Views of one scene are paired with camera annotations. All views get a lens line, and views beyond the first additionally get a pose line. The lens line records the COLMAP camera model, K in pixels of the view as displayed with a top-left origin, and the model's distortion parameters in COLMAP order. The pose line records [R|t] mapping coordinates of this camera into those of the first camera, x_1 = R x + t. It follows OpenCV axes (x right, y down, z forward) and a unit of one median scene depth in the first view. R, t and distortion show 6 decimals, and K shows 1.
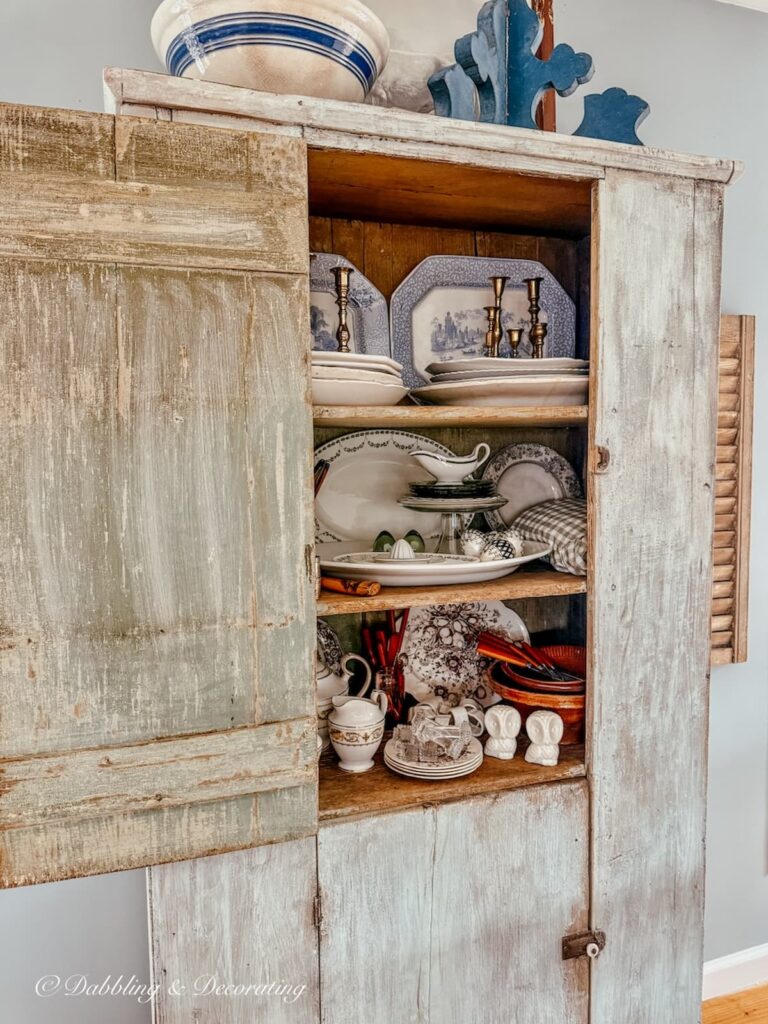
lens RADIAL K [[735.8, 0, 381.5], [0, 735.8, 511.1], [0, 0, 1]] dist [0.012072, -0.028738]
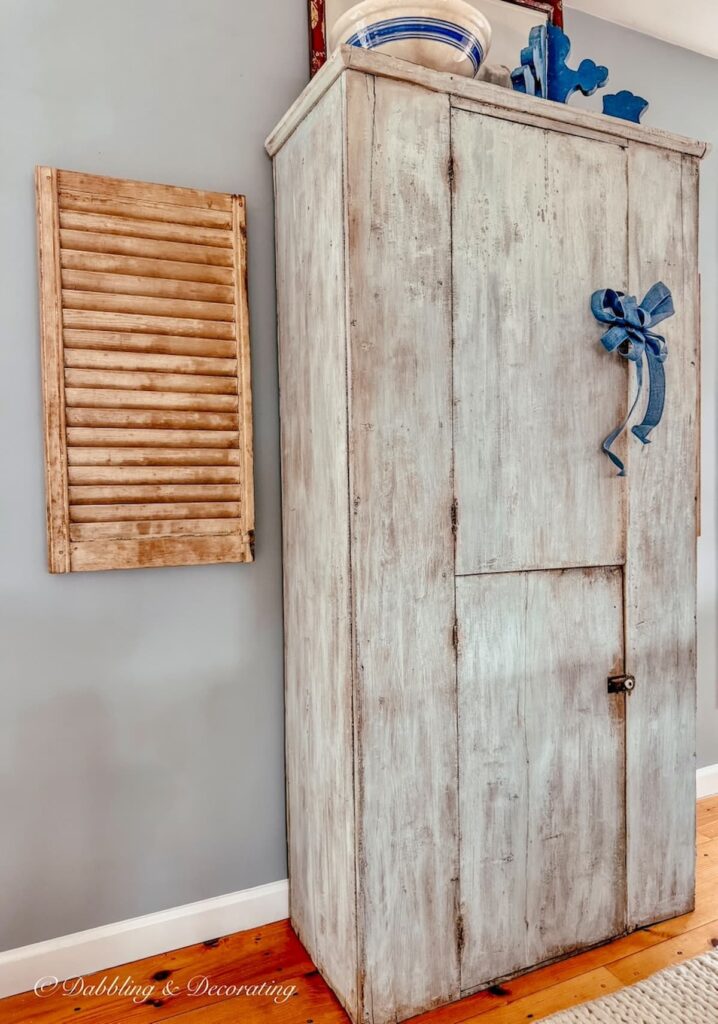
lens RADIAL K [[744.4, 0, 376.0], [0, 744.4, 519.5], [0, 0, 1]] dist [0.050585, -0.104214]
pose [[0.992199, -0.009633, 0.124295, -0.374165], [0.013815, 0.999366, -0.032824, 0.322563], [-0.123900, 0.034285, 0.991702, -0.382599]]
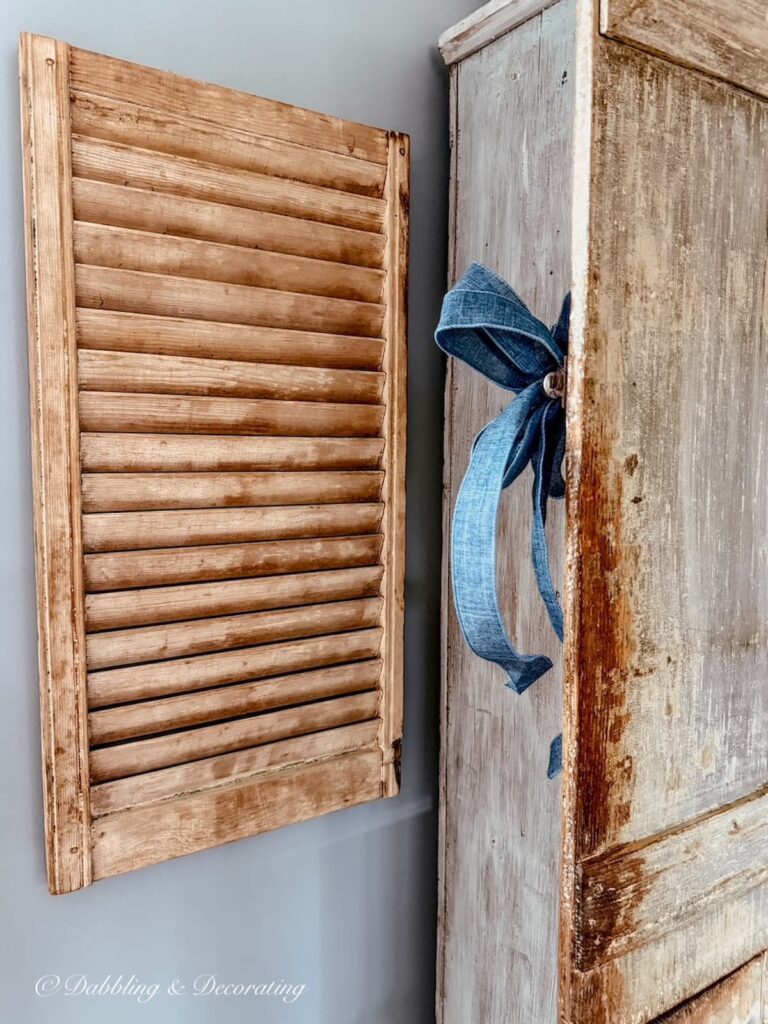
lens RADIAL K [[756.0, 0, 362.6], [0, 756.0, 512.2], [0, 0, 1]] dist [0.039665, -0.079738]
pose [[0.962966, -0.008310, 0.269495, -0.702623], [0.005187, 0.999911, 0.012299, 0.025314], [-0.269573, -0.010446, 0.962923, 0.317452]]
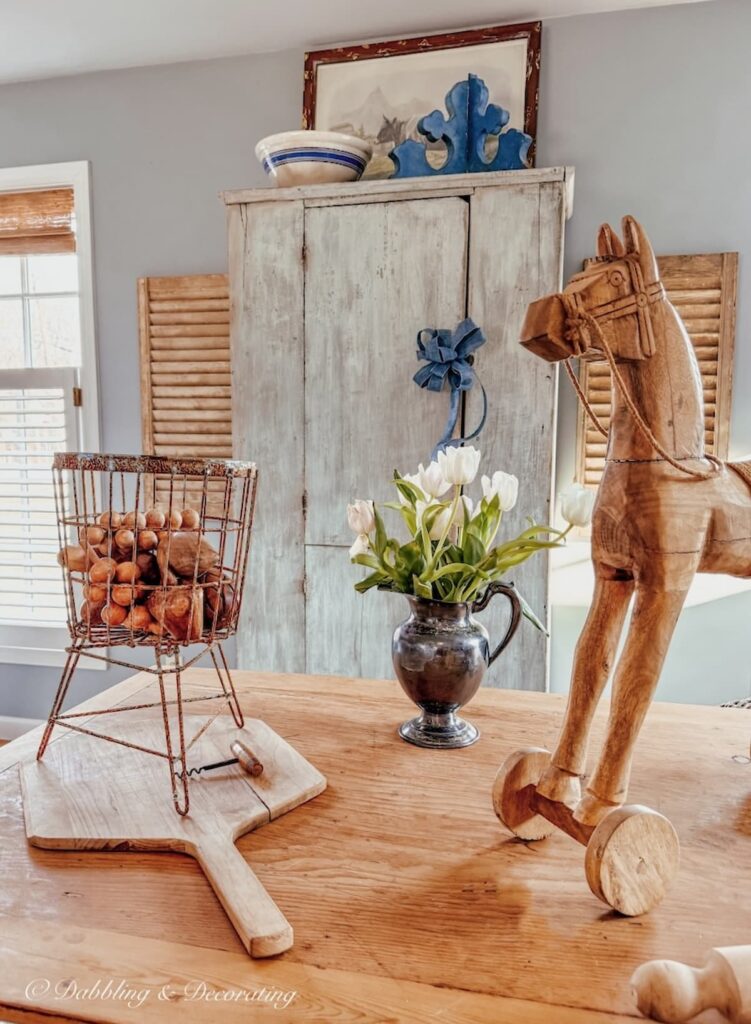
lens RADIAL K [[811.7, 0, 349.8], [0, 811.7, 548.9], [0, 0, 1]] dist [0.031894, -0.072736]
pose [[0.837919, 0.087866, -0.538675, 1.101675], [-0.052809, 0.995378, 0.080215, 0.223029], [0.543234, -0.038767, 0.838686, -0.744293]]
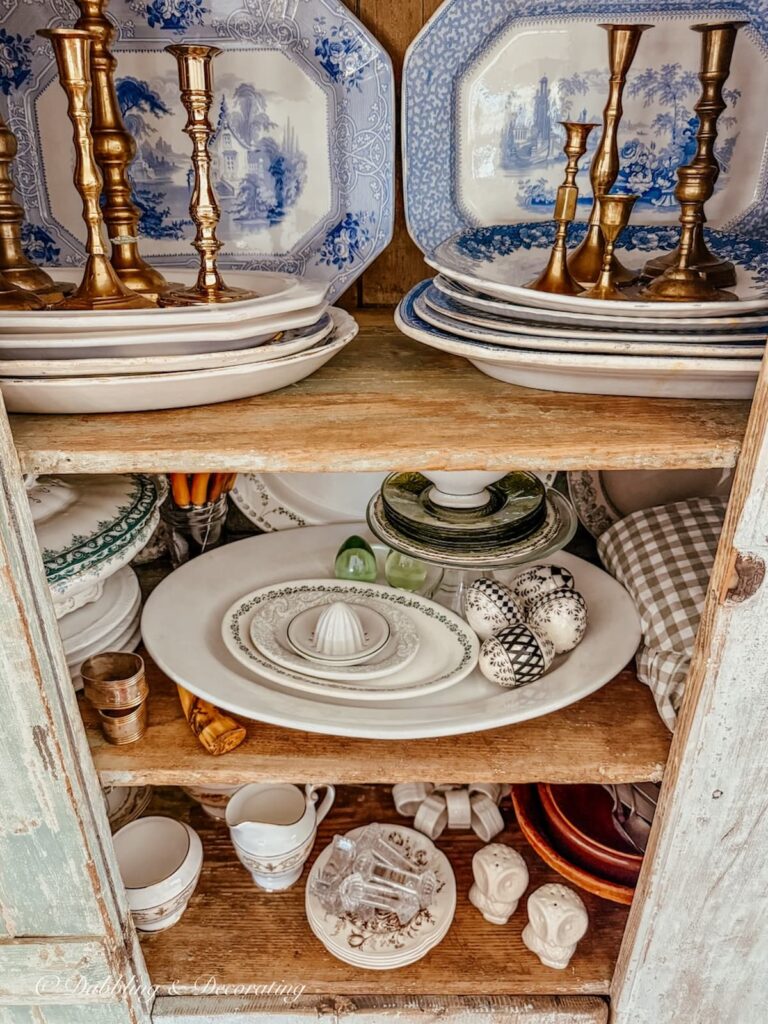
lens RADIAL K [[756.0, 0, 384.6], [0, 756.0, 503.5], [0, 0, 1]] dist [0.039665, -0.079738]
pose [[0.946195, 0.159143, -0.281761, 0.217151], [-0.031047, 0.911341, 0.410480, -0.274350], [0.322106, -0.379646, 0.867247, 0.563742]]
